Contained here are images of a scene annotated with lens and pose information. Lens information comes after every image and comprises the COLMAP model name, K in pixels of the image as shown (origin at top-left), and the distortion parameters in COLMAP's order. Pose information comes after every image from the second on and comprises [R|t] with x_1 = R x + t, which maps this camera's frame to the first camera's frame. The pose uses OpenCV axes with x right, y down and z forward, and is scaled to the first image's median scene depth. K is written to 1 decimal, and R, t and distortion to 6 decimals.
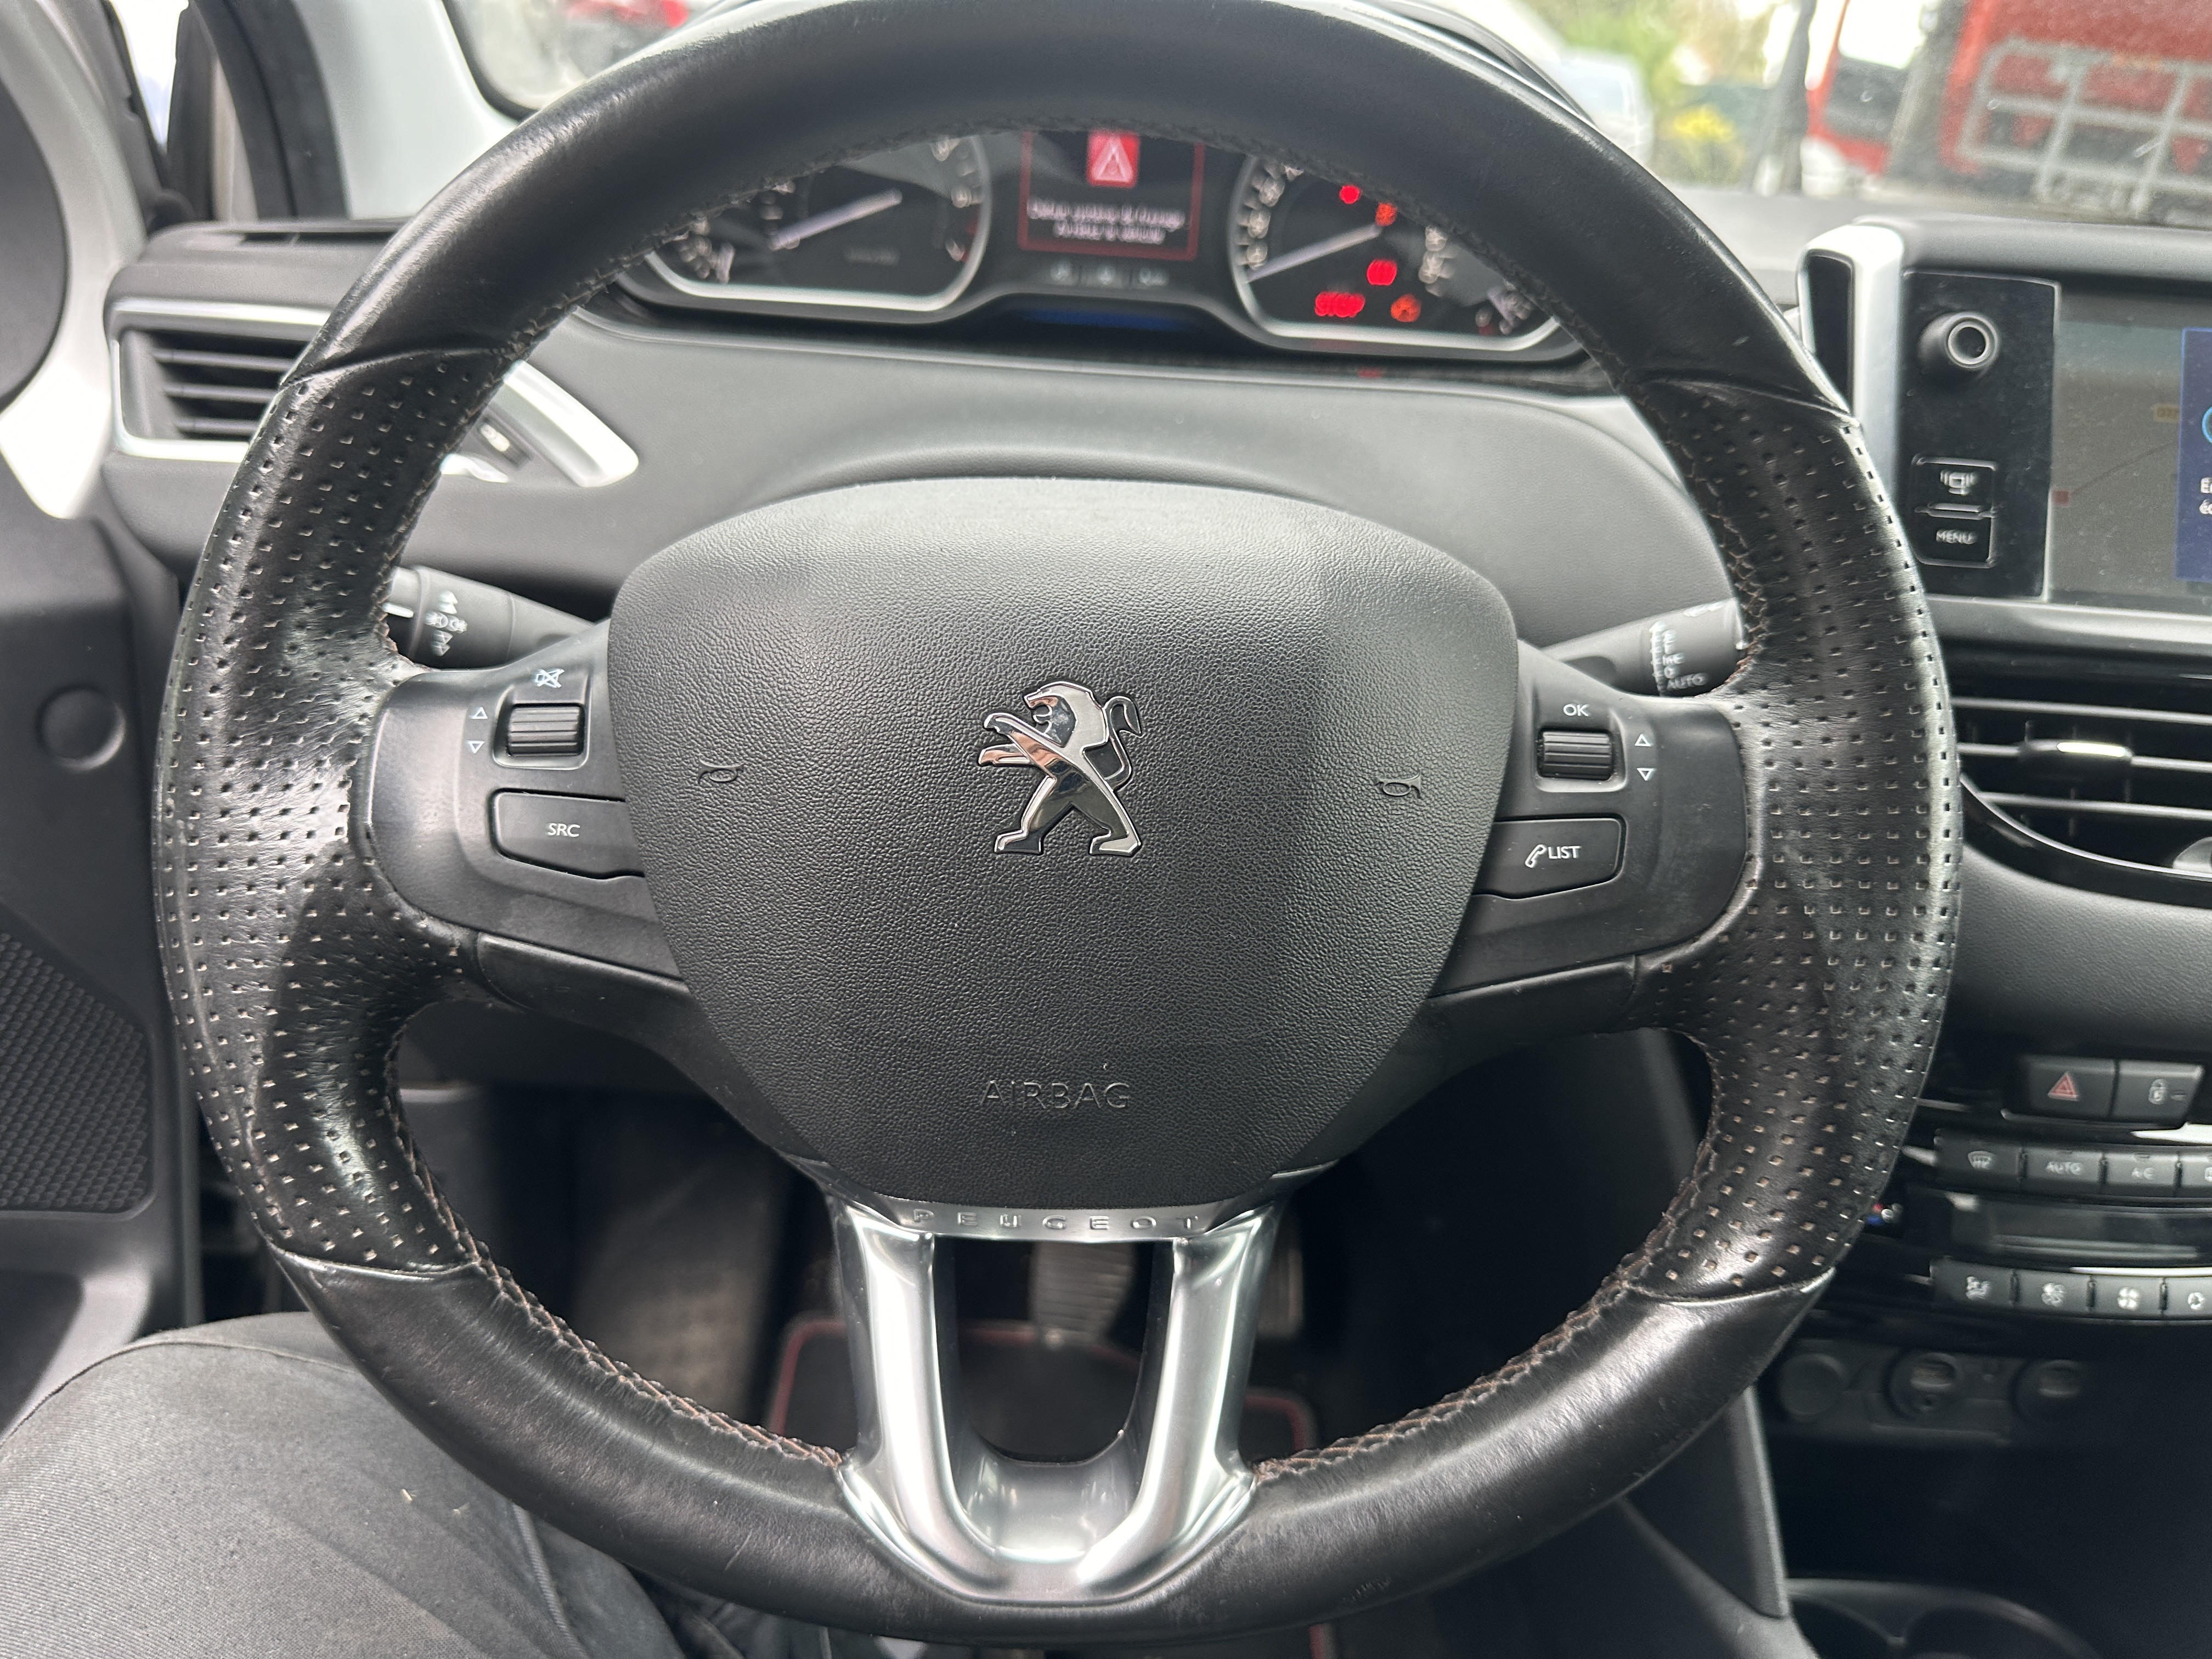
lens RADIAL K [[1696.4, 0, 1083.7], [0, 1696.4, 820.1], [0, 0, 1]] dist [0.016343, -0.014293]
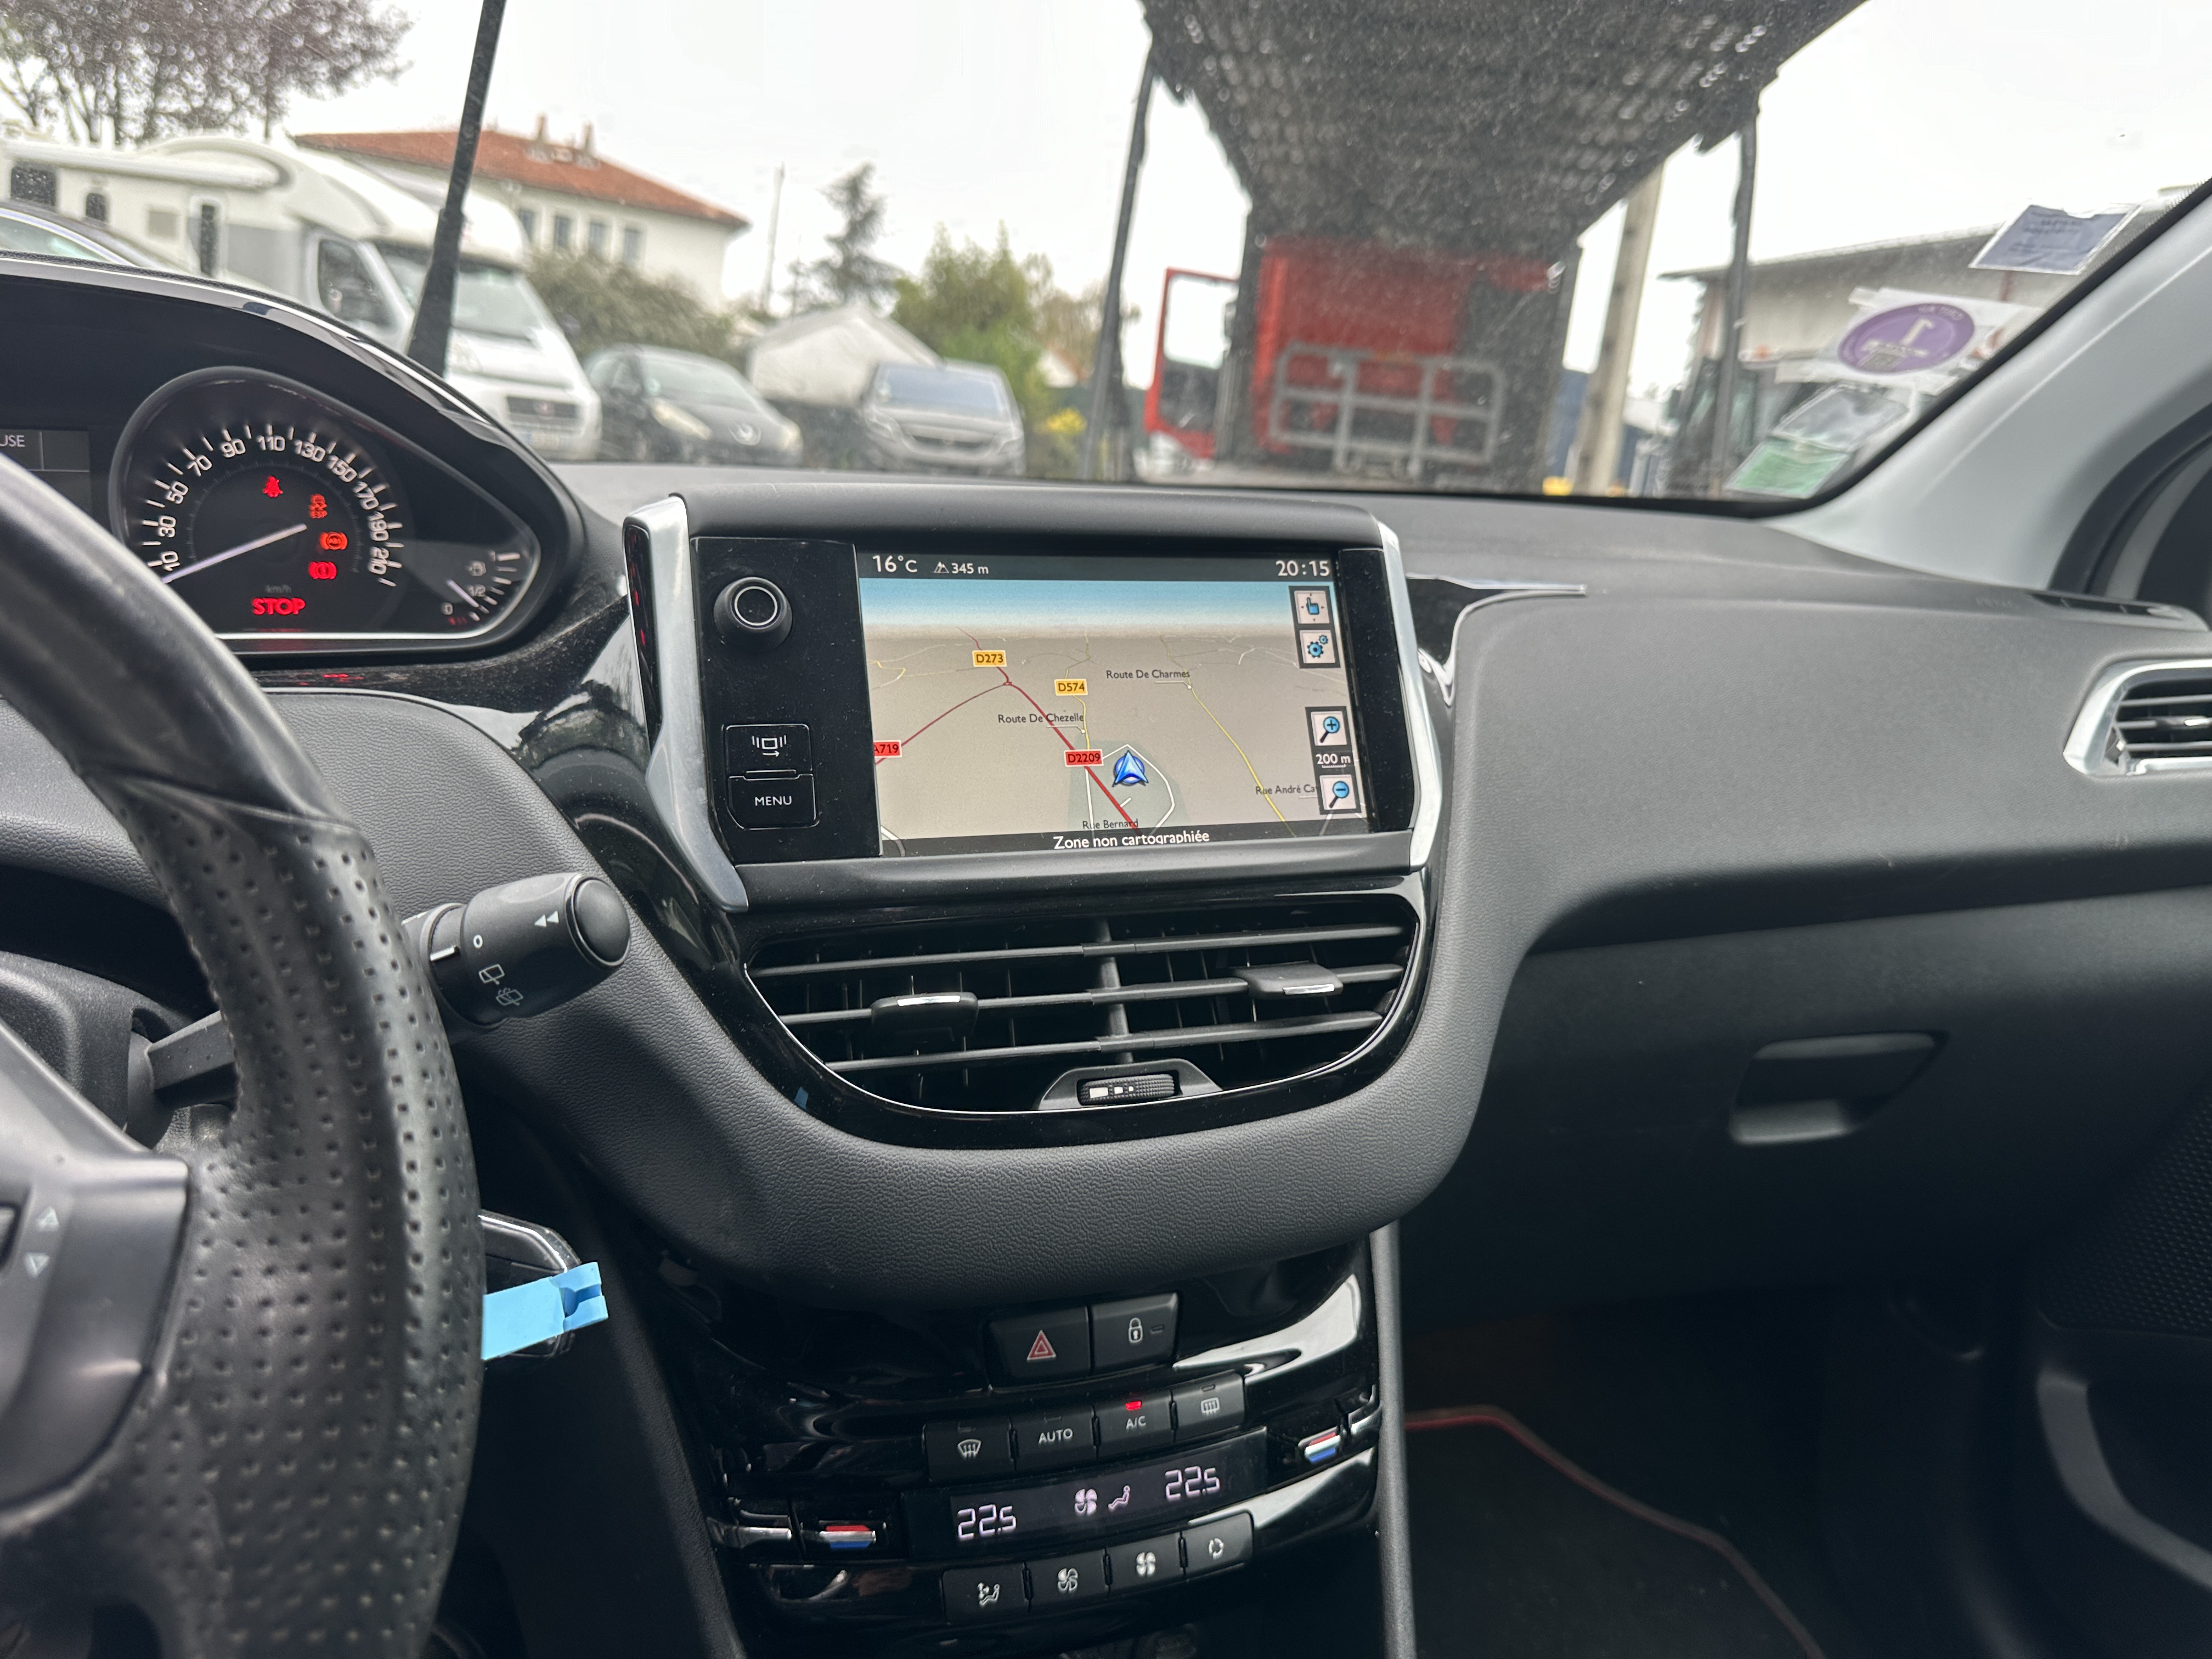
lens RADIAL K [[1688.2, 0, 1109.0], [0, 1688.2, 771.7], [0, 0, 1]] dist [0.085909, -0.134974]
pose [[0.941841, -0.096228, 0.321987, 0.278926], [0.154556, 0.974817, -0.160760, 0.001636], [-0.298409, 0.201176, 0.932995, 0.029823]]
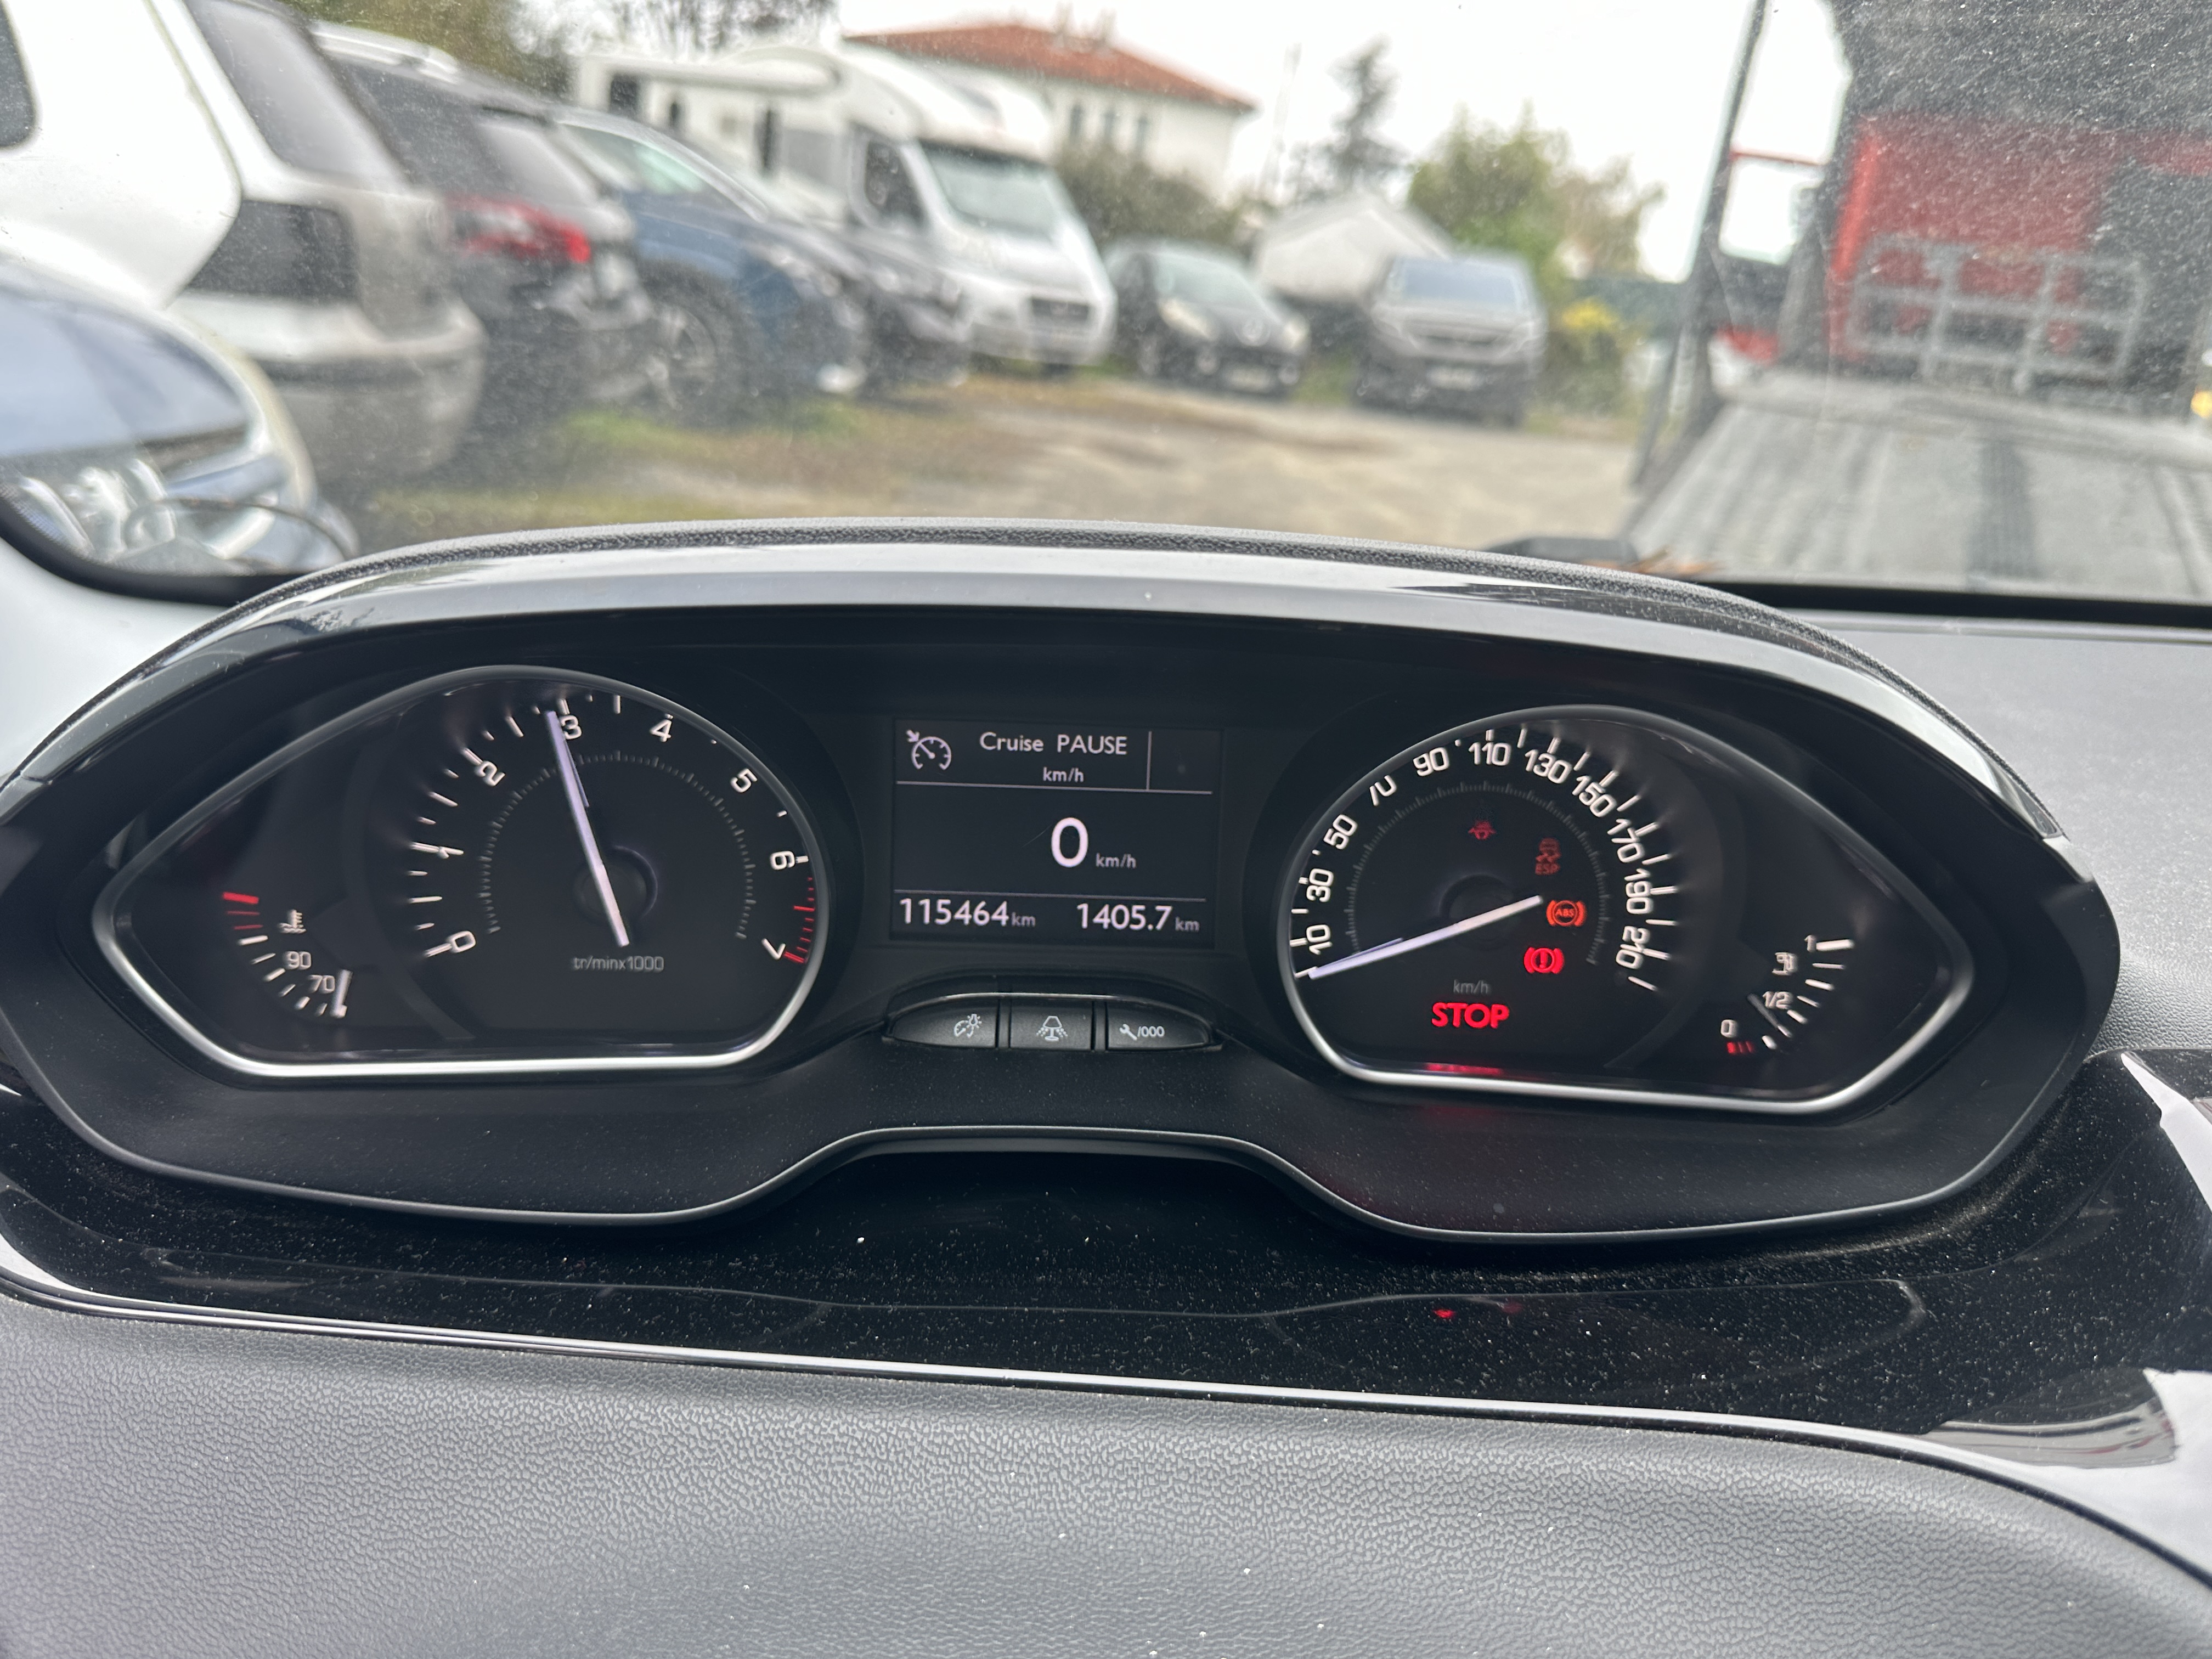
lens RADIAL K [[1696.4, 0, 1083.7], [0, 1696.4, 820.1], [0, 0, 1]] dist [0.016343, -0.014293]
pose [[0.998398, -0.037486, 0.042373, 0.003890], [0.041660, 0.993876, -0.102348, -0.327943], [-0.038277, 0.103949, 0.993846, 0.467531]]
